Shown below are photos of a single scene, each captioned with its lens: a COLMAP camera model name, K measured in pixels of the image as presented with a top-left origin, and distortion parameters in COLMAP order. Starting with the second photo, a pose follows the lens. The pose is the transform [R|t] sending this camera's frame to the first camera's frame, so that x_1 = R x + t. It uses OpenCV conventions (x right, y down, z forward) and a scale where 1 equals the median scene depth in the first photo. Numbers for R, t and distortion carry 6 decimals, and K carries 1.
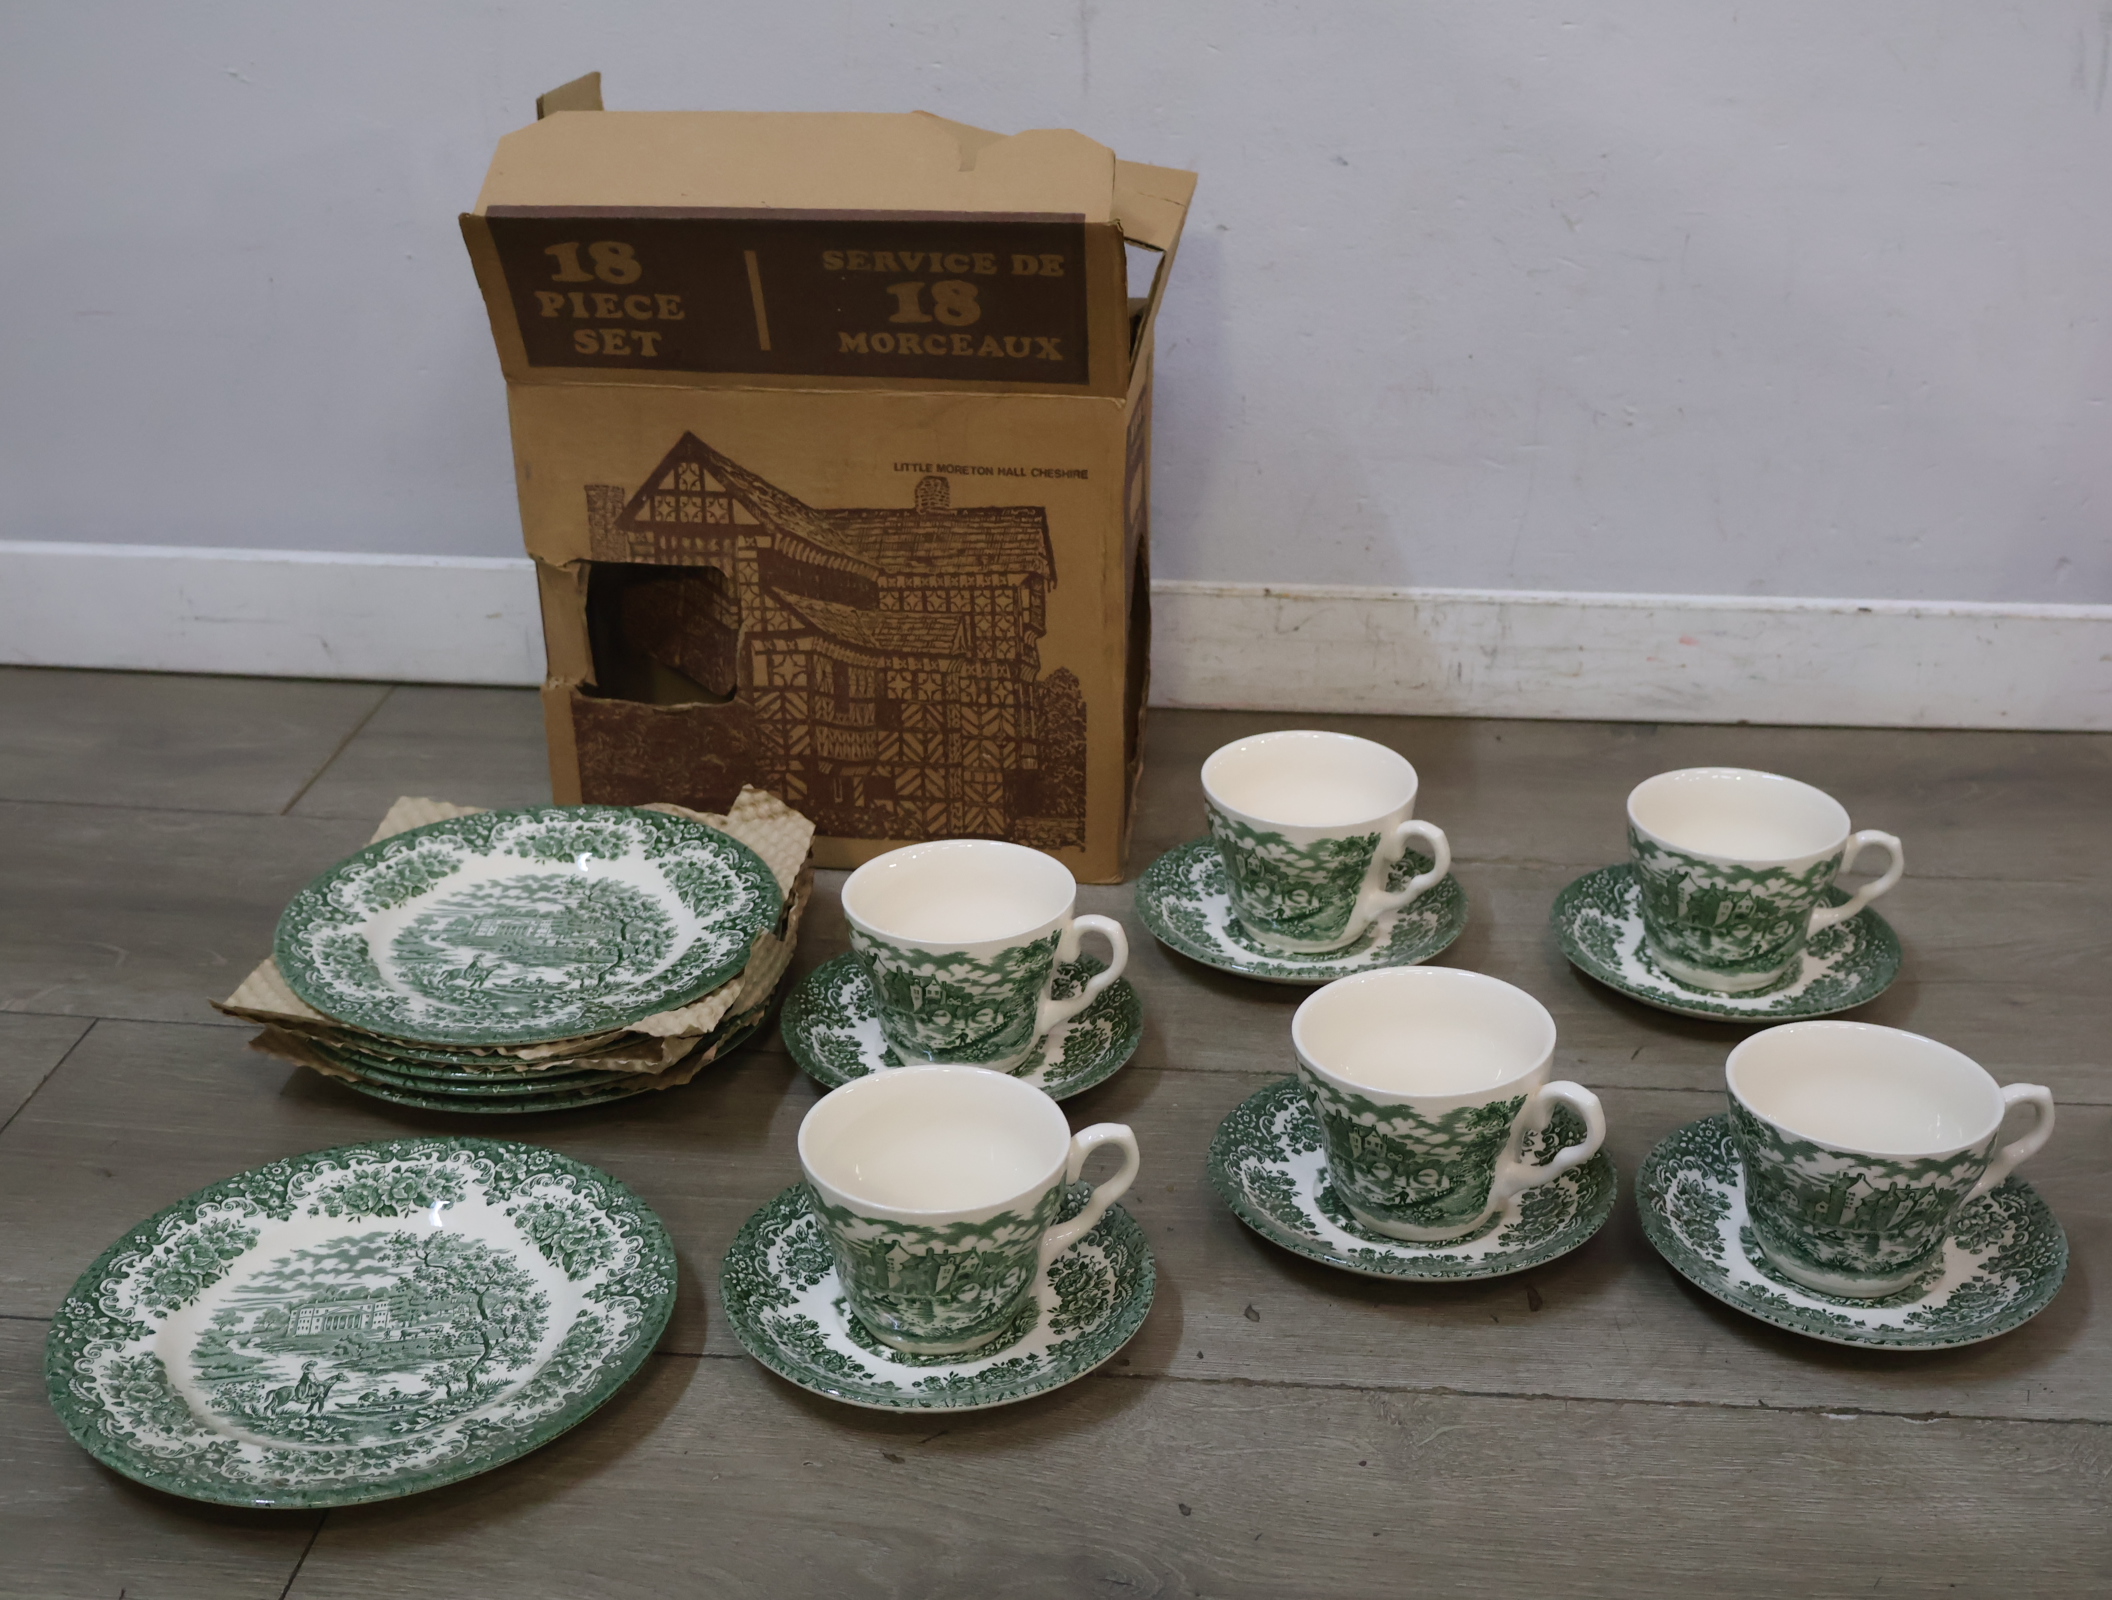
lens RADIAL K [[2458.2, 0, 1056.0], [0, 2458.2, 800.0], [0, 0, 1]] dist [-0.018094, 0.019435]
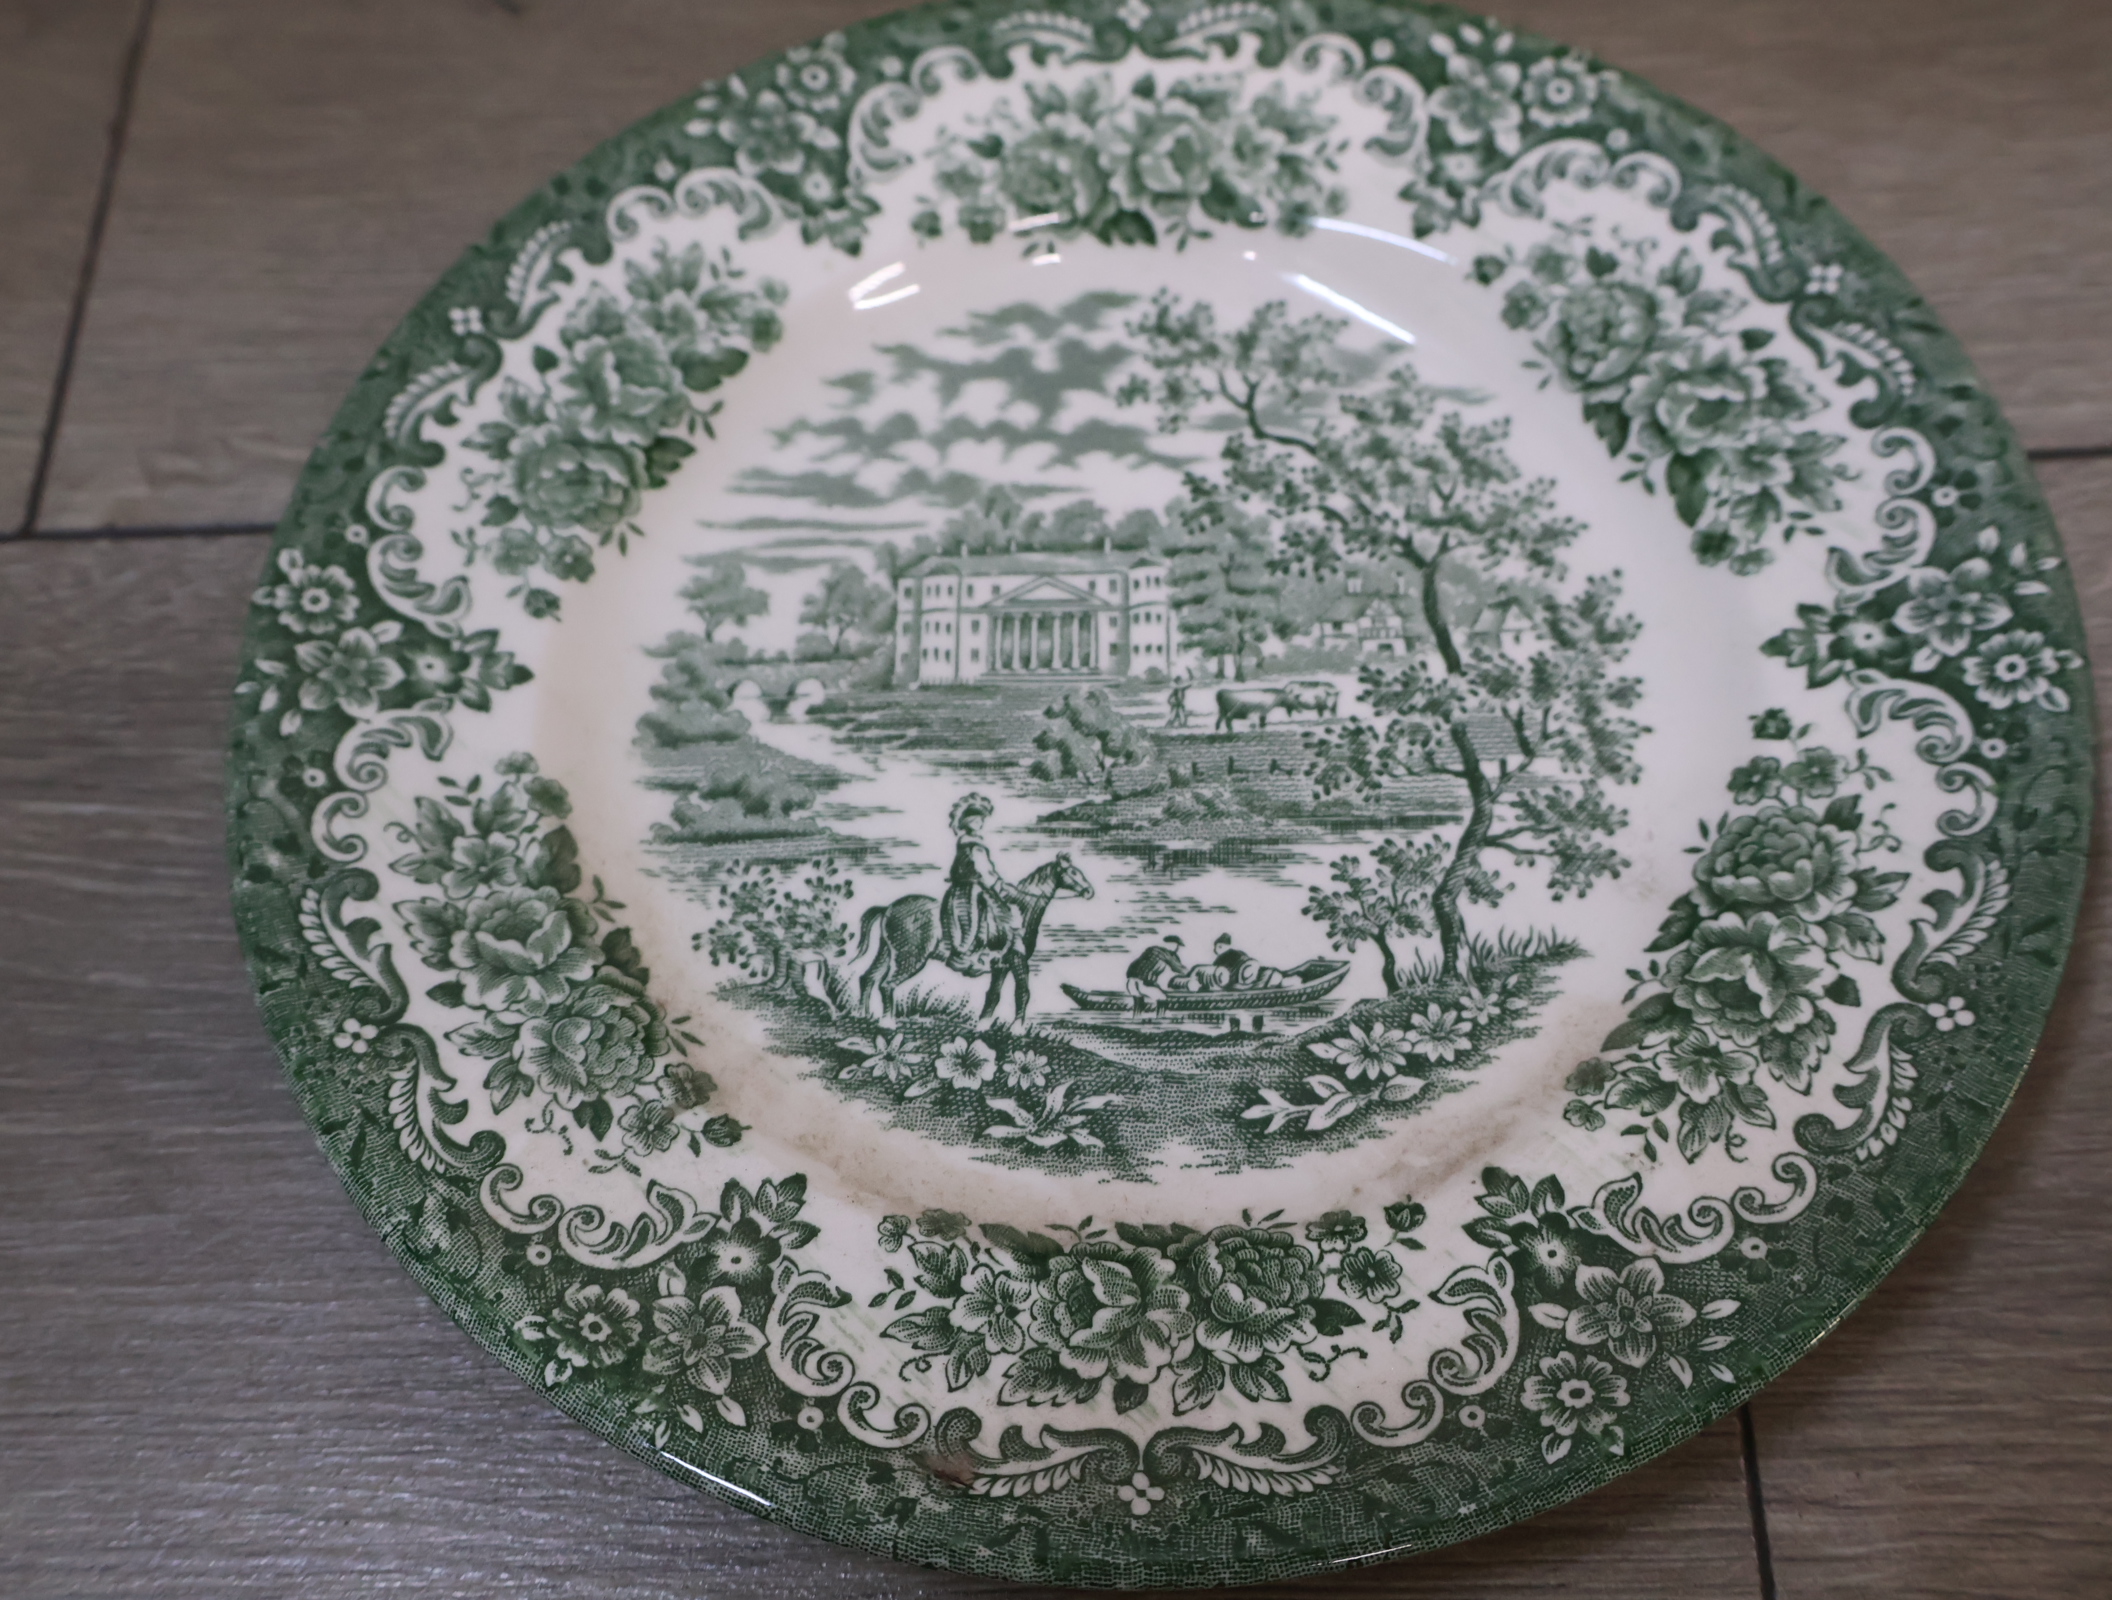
lens RADIAL K [[2464.3, 0, 1057.2], [0, 2464.3, 815.3], [0, 0, 1]] dist [-0.004196, -0.007642]
pose [[0.984359, 0.113736, -0.134541, -0.225684], [-0.006550, 0.786783, 0.617194, 0.015139], [0.176052, -0.606660, 0.775222, 0.673289]]
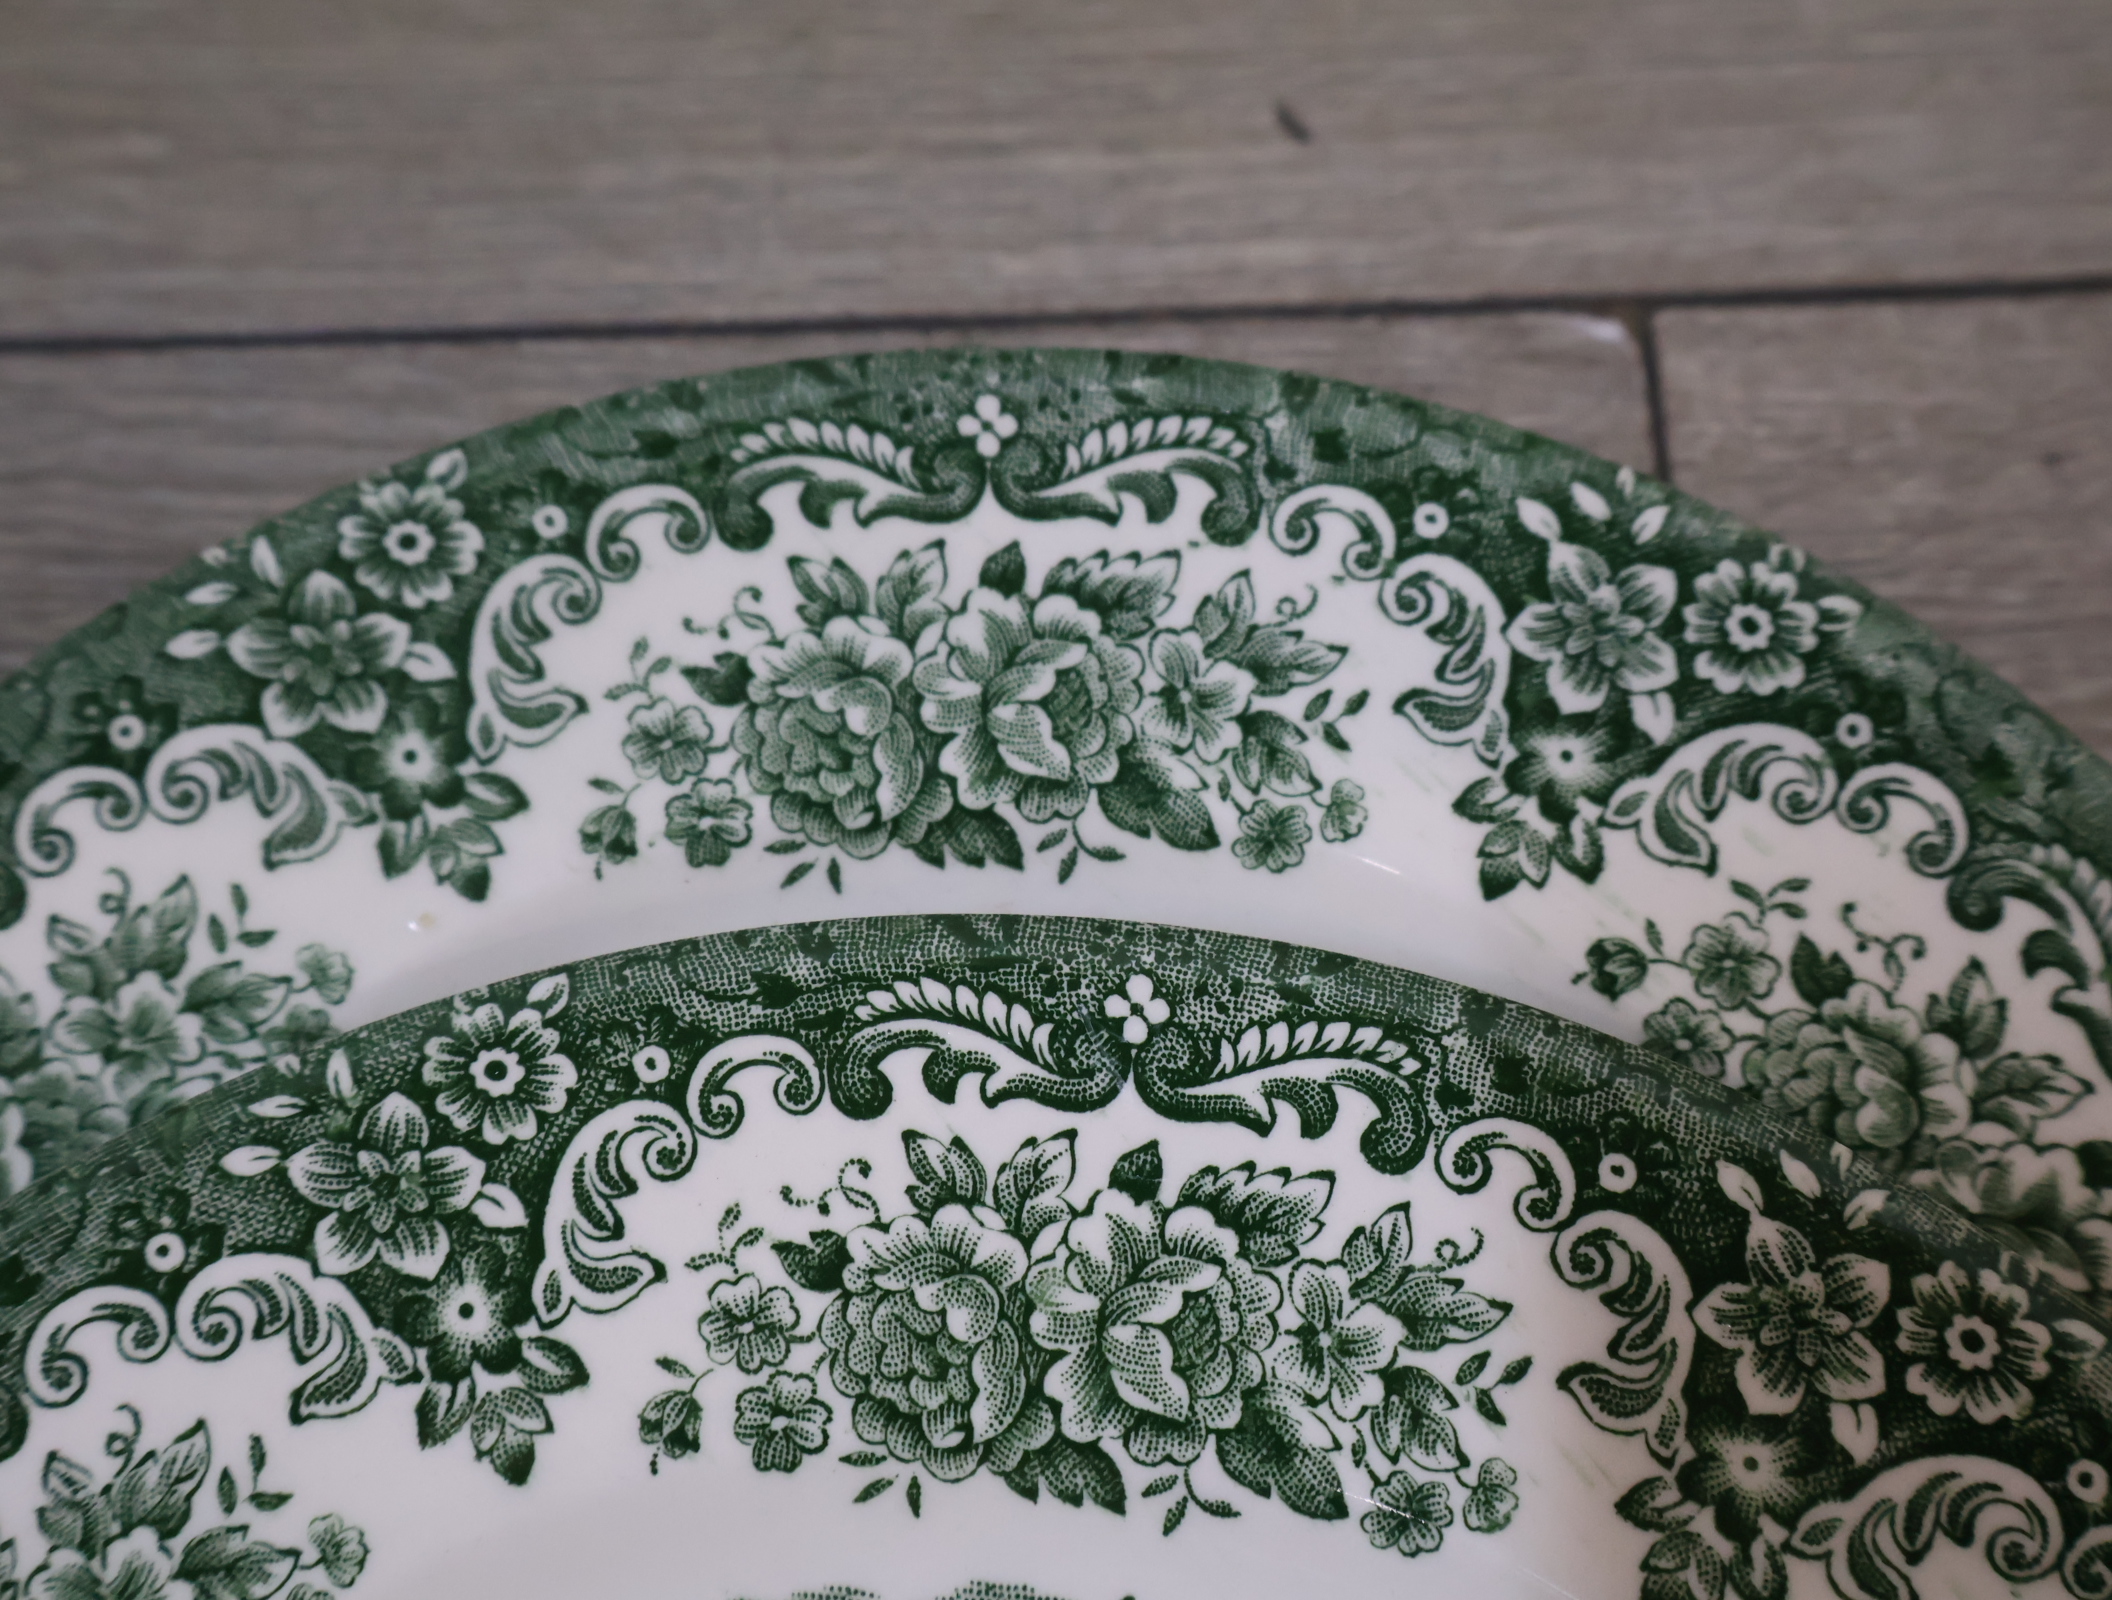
lens RADIAL K [[2464.3, 0, 1057.2], [0, 2464.3, 815.3], [0, 0, 1]] dist [-0.004196, -0.007642]
pose [[0.988063, 0.135872, -0.072594, -0.252031], [-0.046406, 0.711876, 0.700770, 0.026358], [0.146893, -0.689037, 0.709684, 0.862812]]
